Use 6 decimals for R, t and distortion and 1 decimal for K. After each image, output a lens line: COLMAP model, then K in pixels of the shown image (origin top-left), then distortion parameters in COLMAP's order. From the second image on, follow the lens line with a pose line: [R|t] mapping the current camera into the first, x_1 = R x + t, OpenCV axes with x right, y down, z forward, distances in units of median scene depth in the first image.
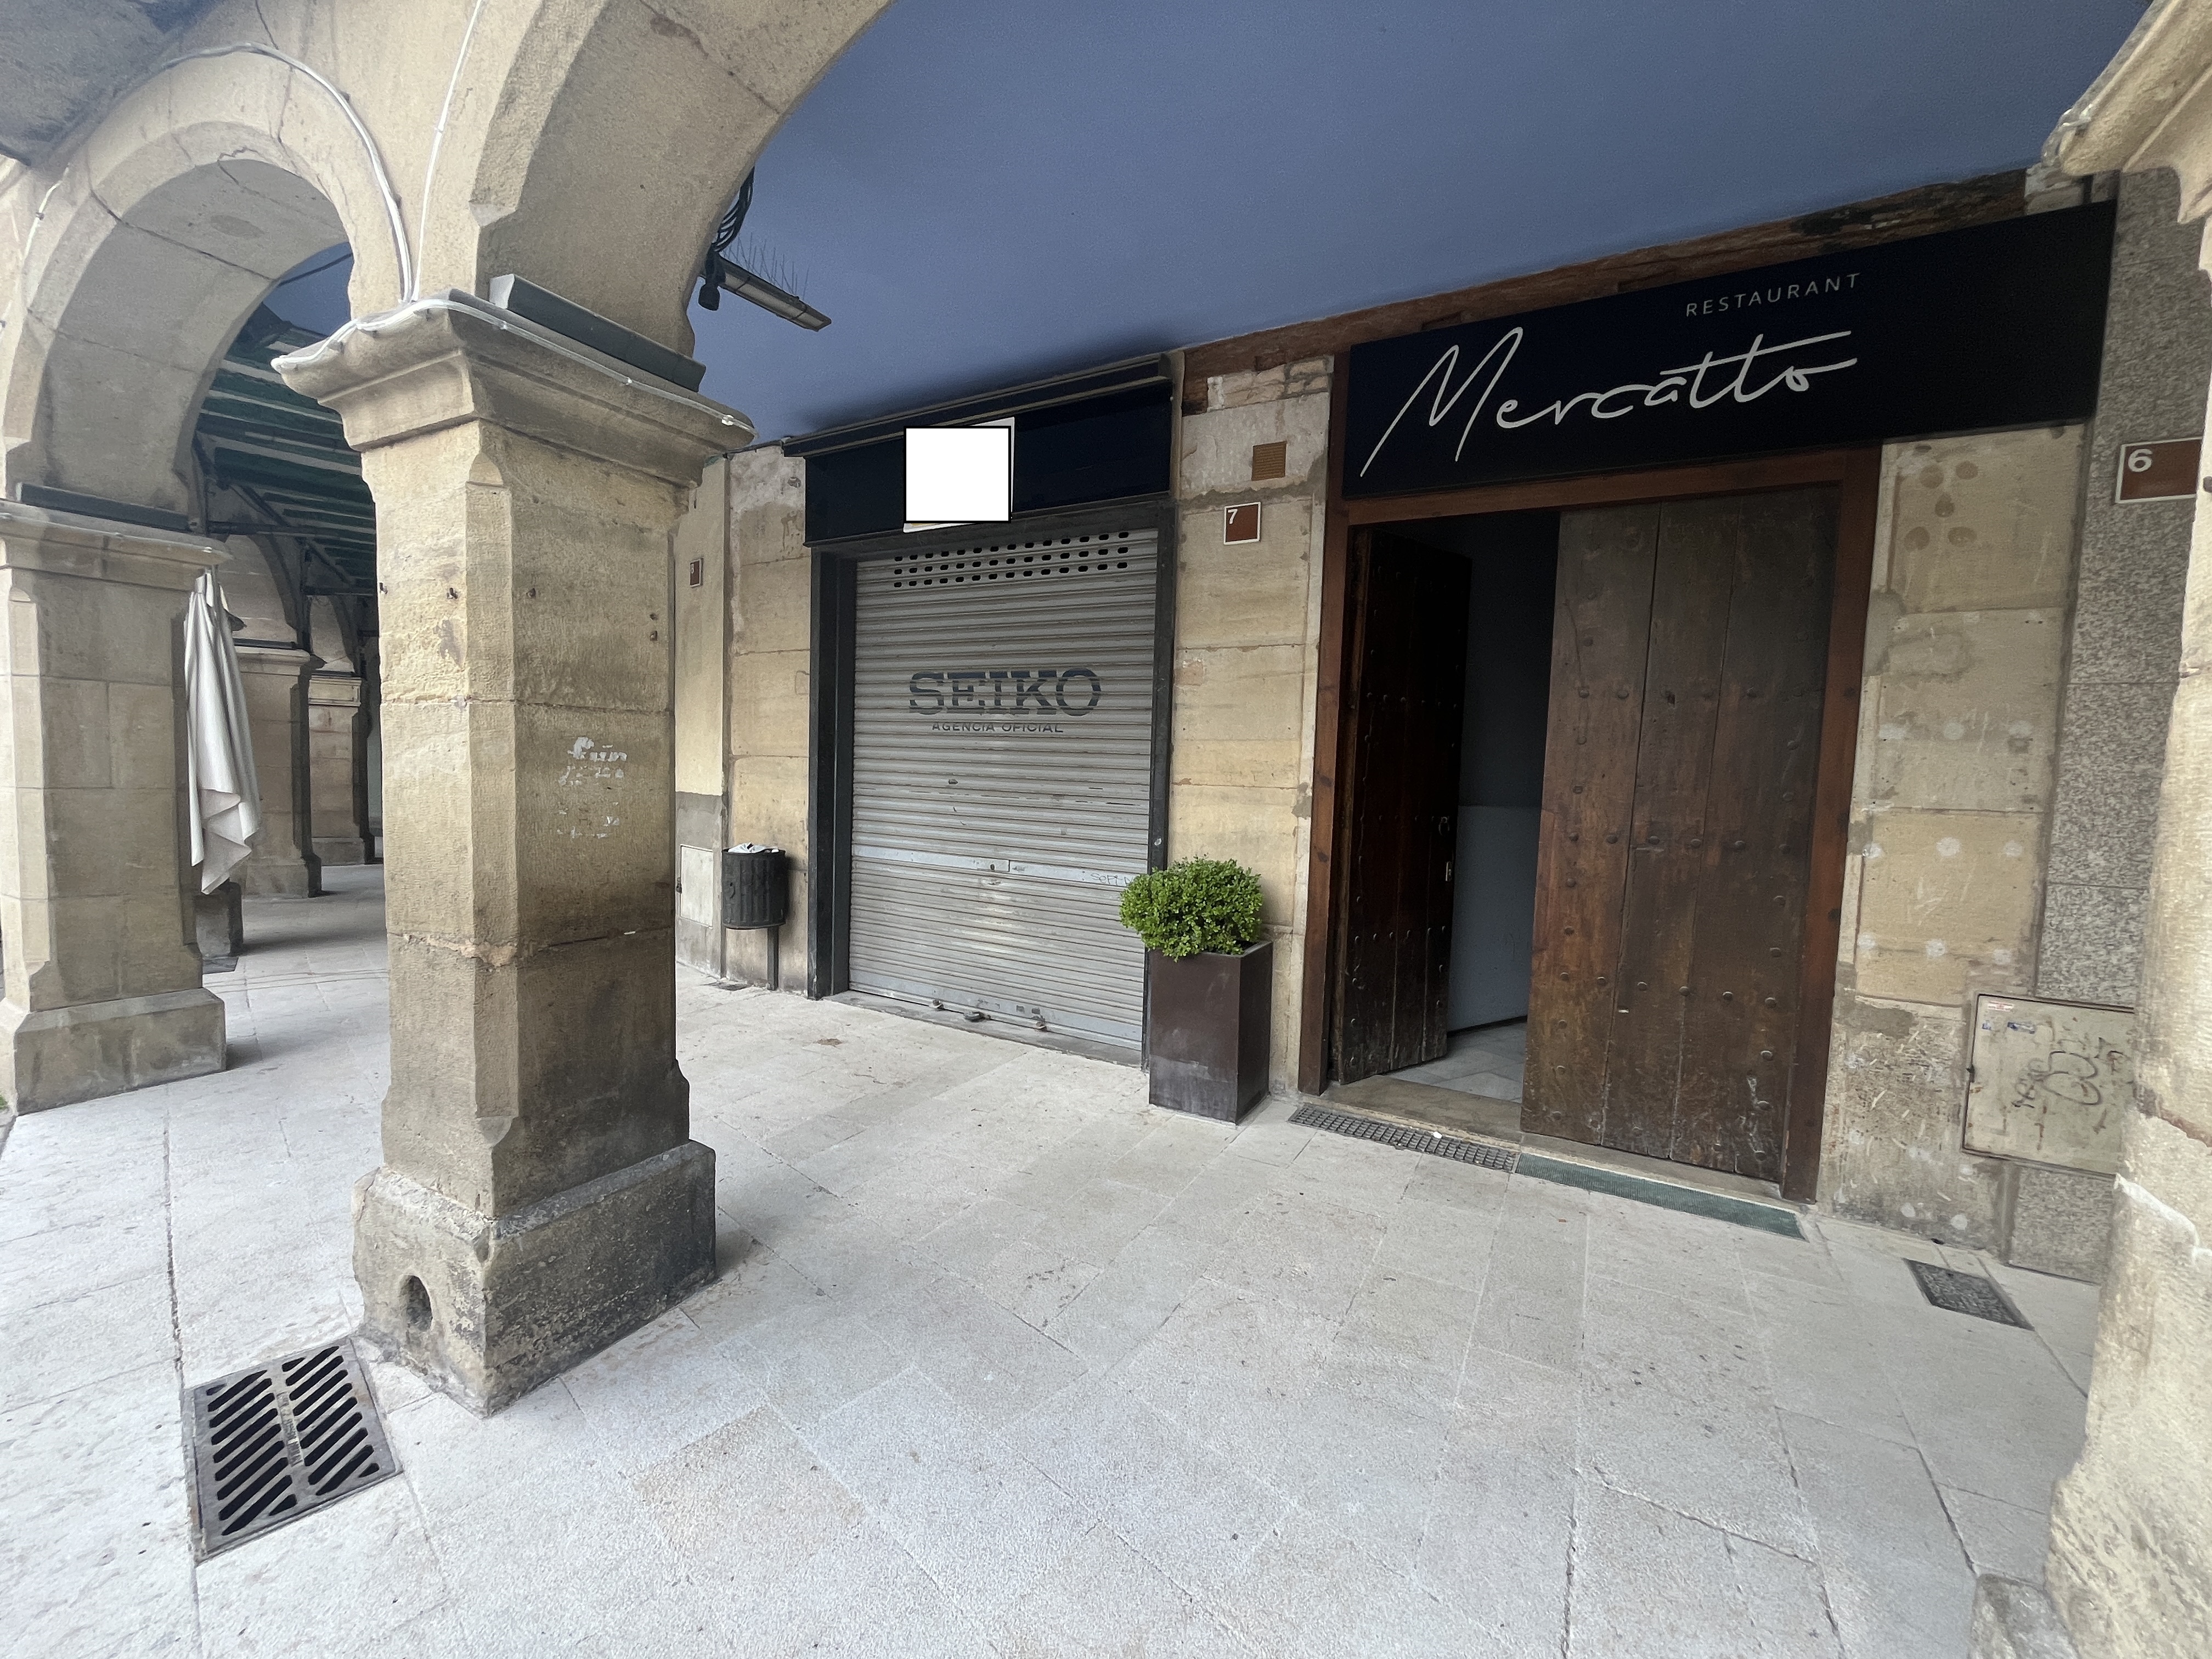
lens RADIAL K [[897.2, 0, 1103.3], [0, 897.2, 827.7], [0, 0, 1]] dist [-0.004582, 0.000383]
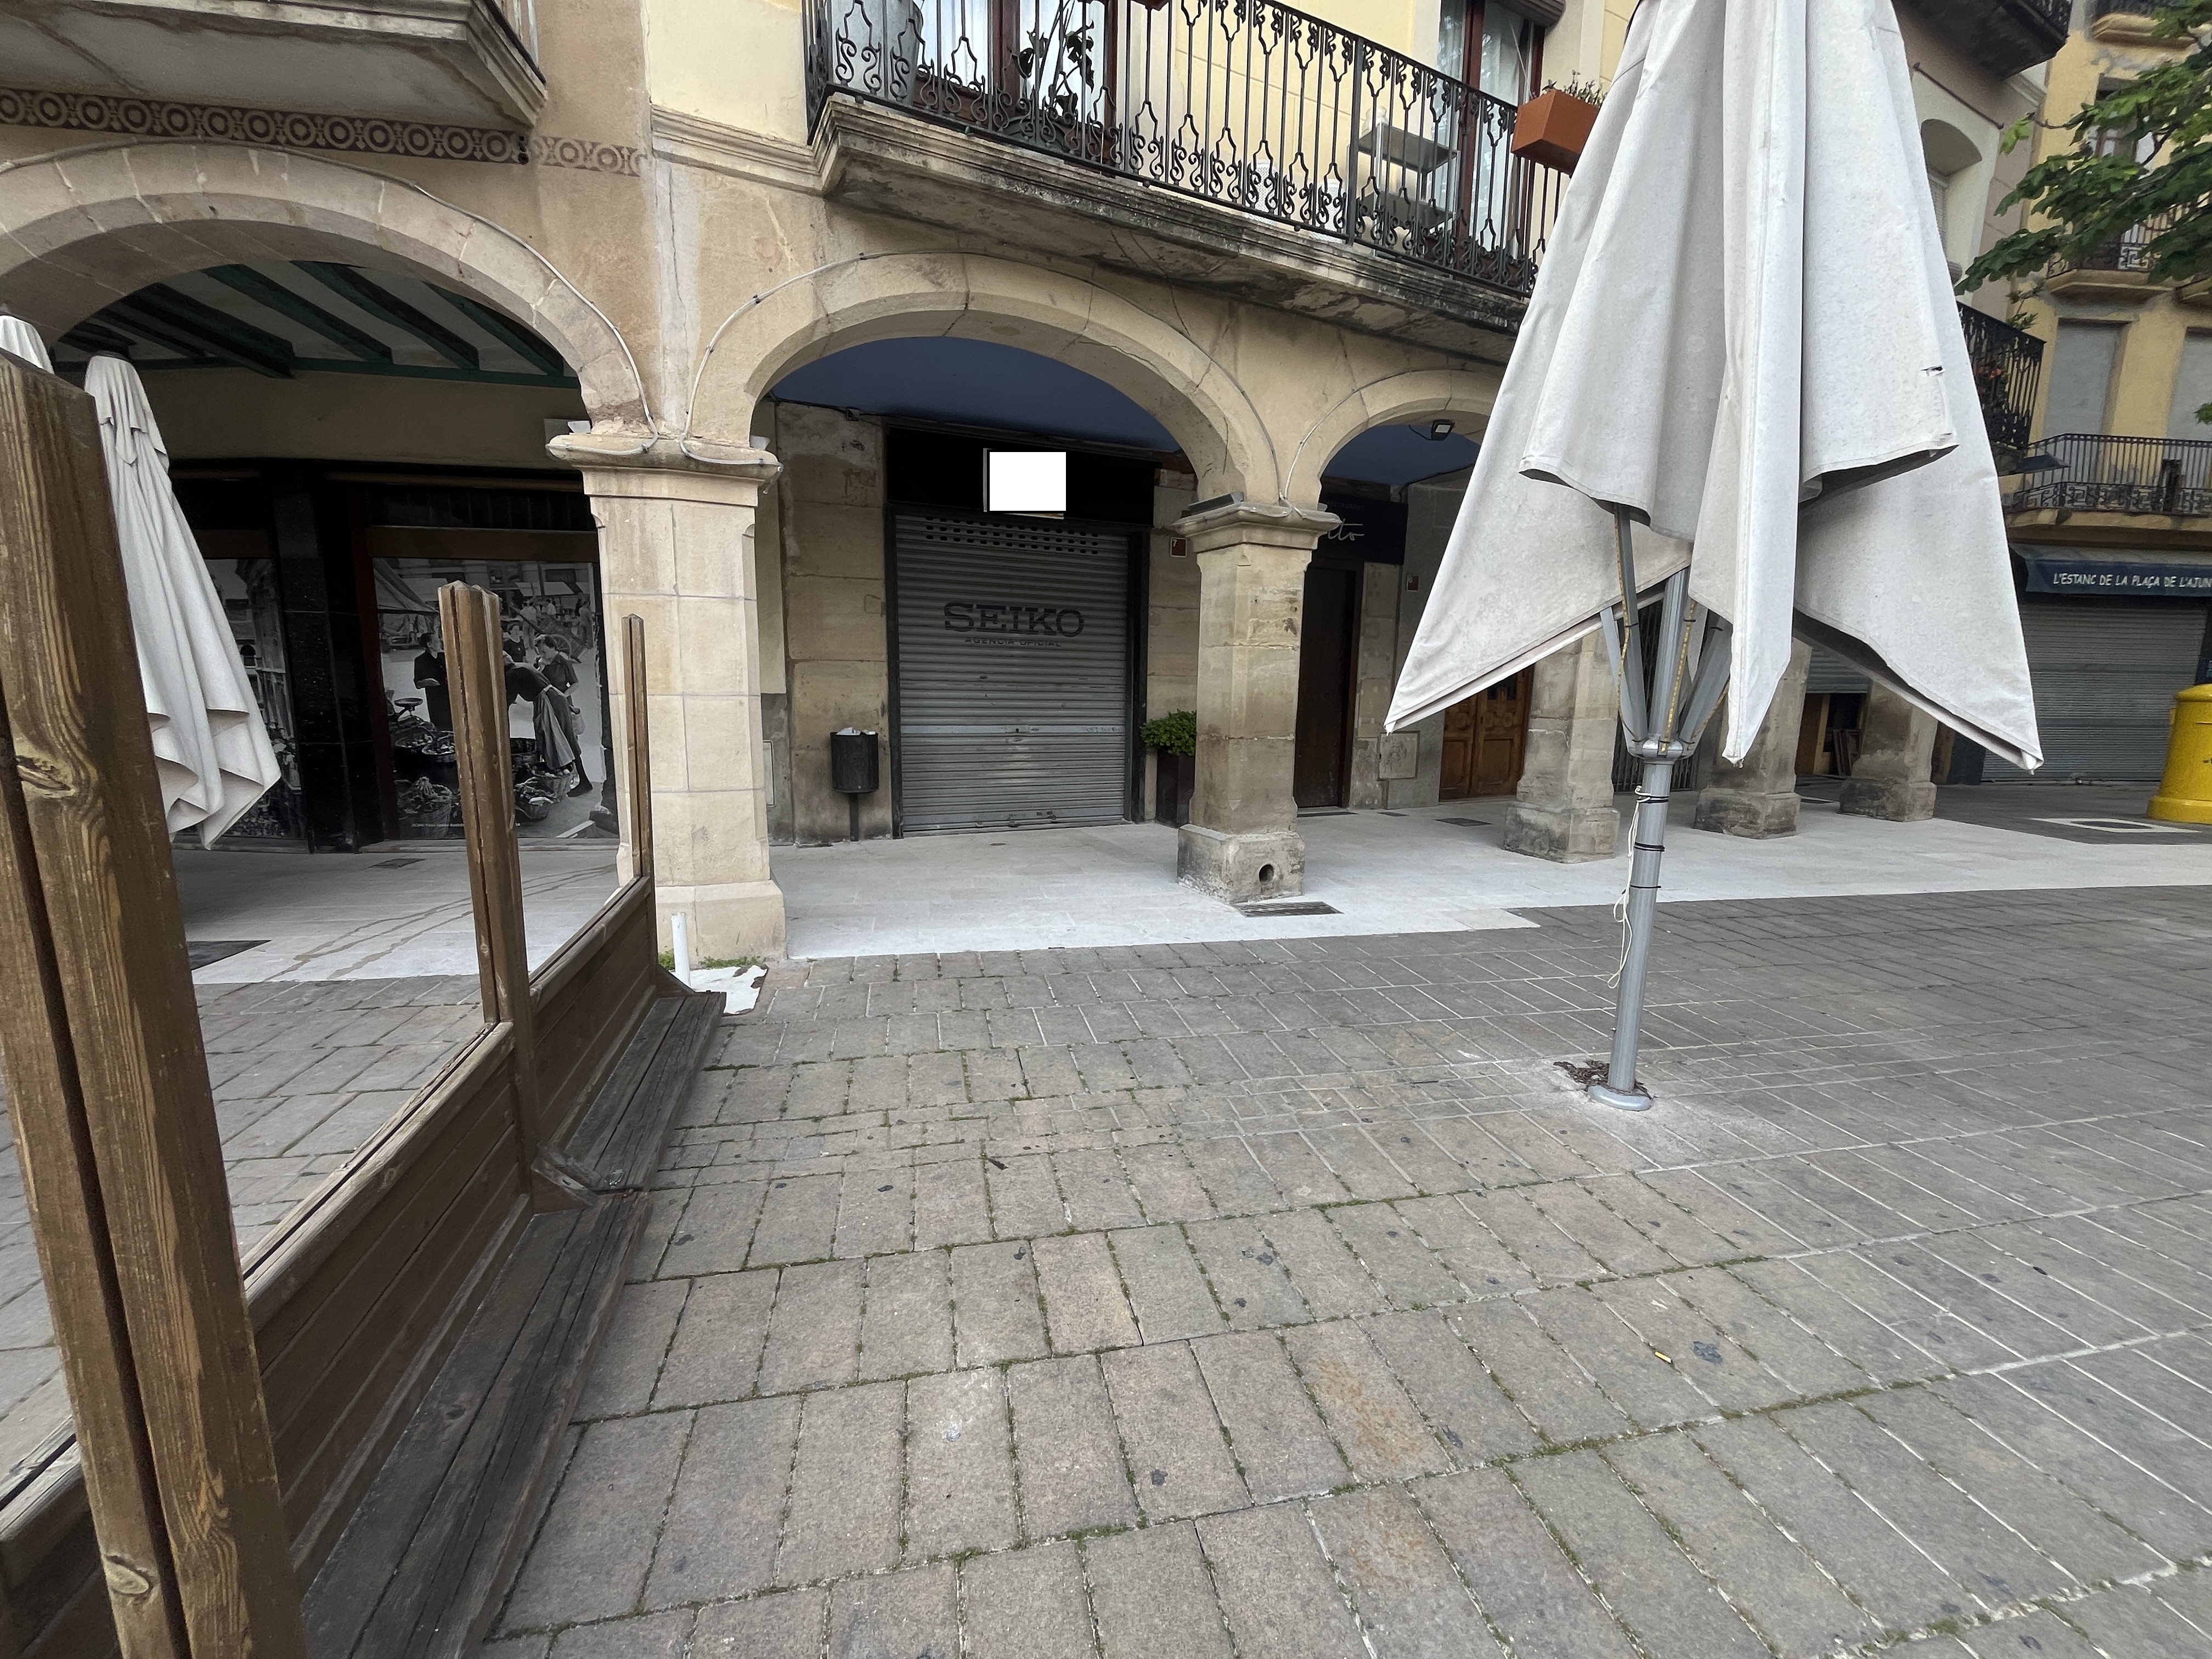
lens RADIAL K [[897.2, 0, 1103.3], [0, 897.2, 827.7], [0, 0, 1]] dist [-0.004582, 0.000383]
pose [[0.572111, -0.155373, 0.805325, -1.366130], [0.056096, 0.987006, 0.150574, -0.017172], [-0.818256, -0.040969, 0.573393, -0.058007]]
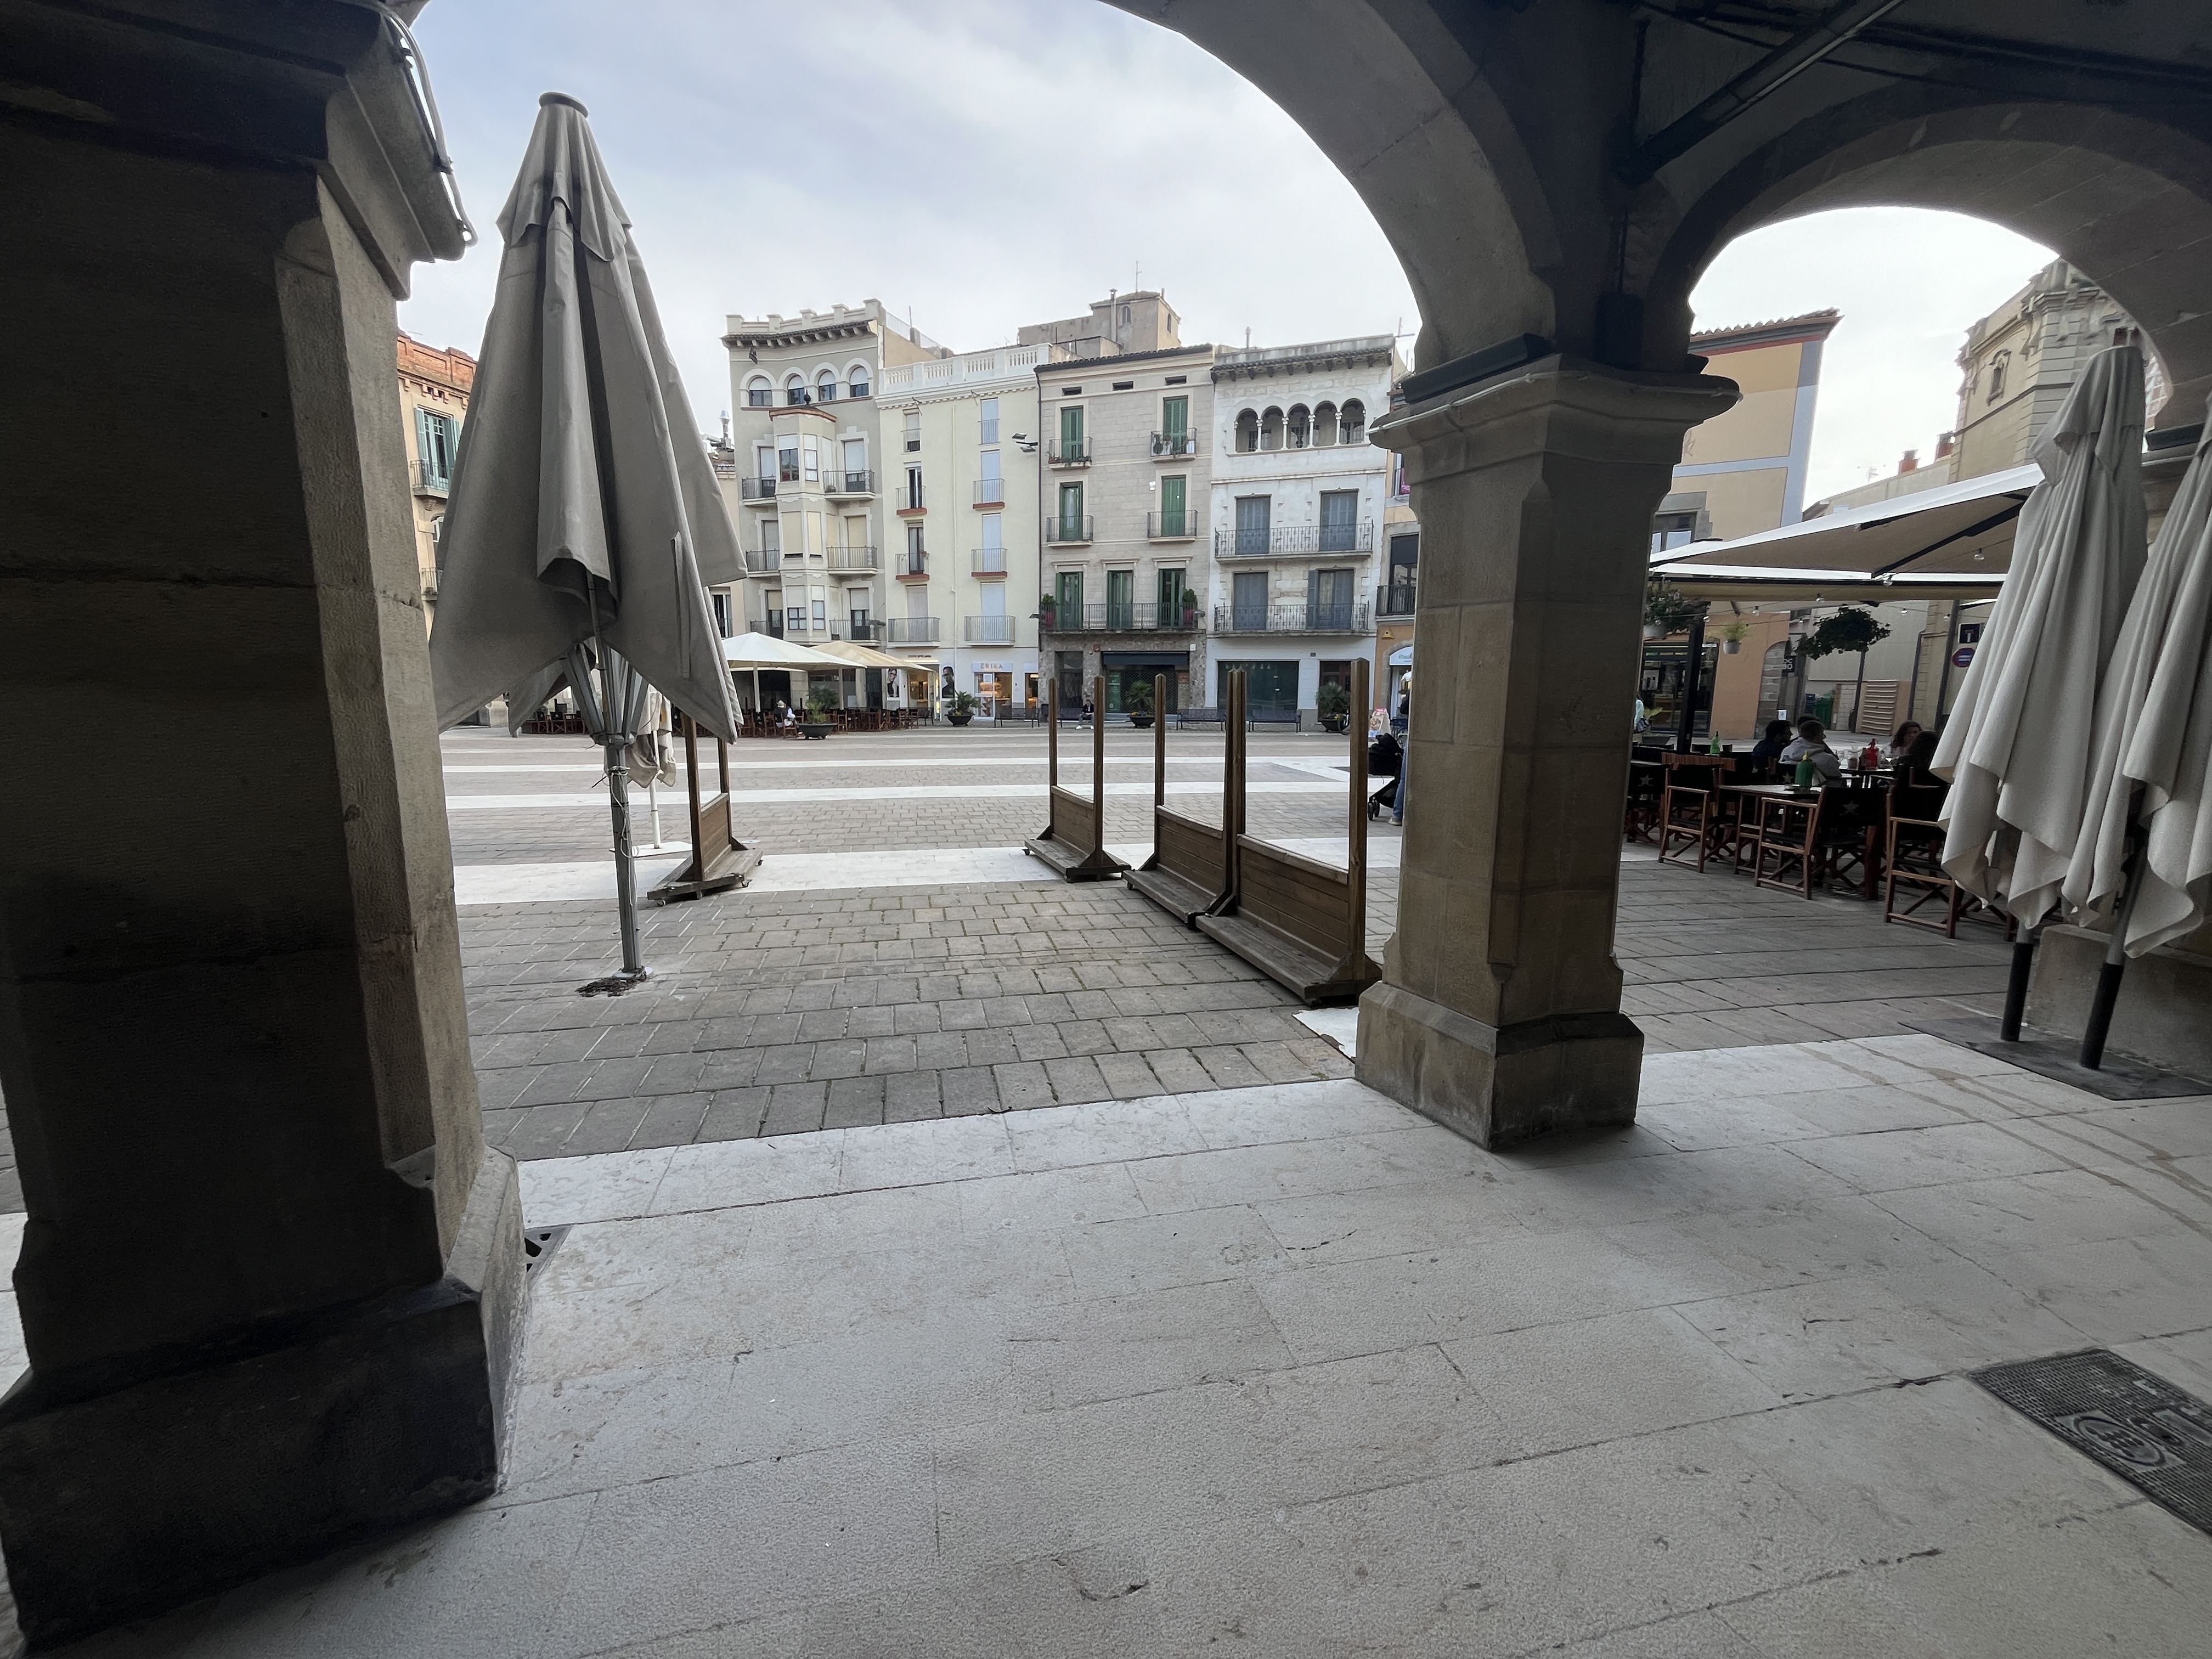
lens RADIAL K [[897.2, 0, 1103.3], [0, 897.2, 827.7], [0, 0, 1]] dist [-0.004582, 0.000383]
pose [[-0.562460, 0.094082, -0.821454, -0.205219], [-0.078316, 0.982976, 0.166206, -0.058088], [0.823107, 0.157817, -0.545517, 0.883136]]
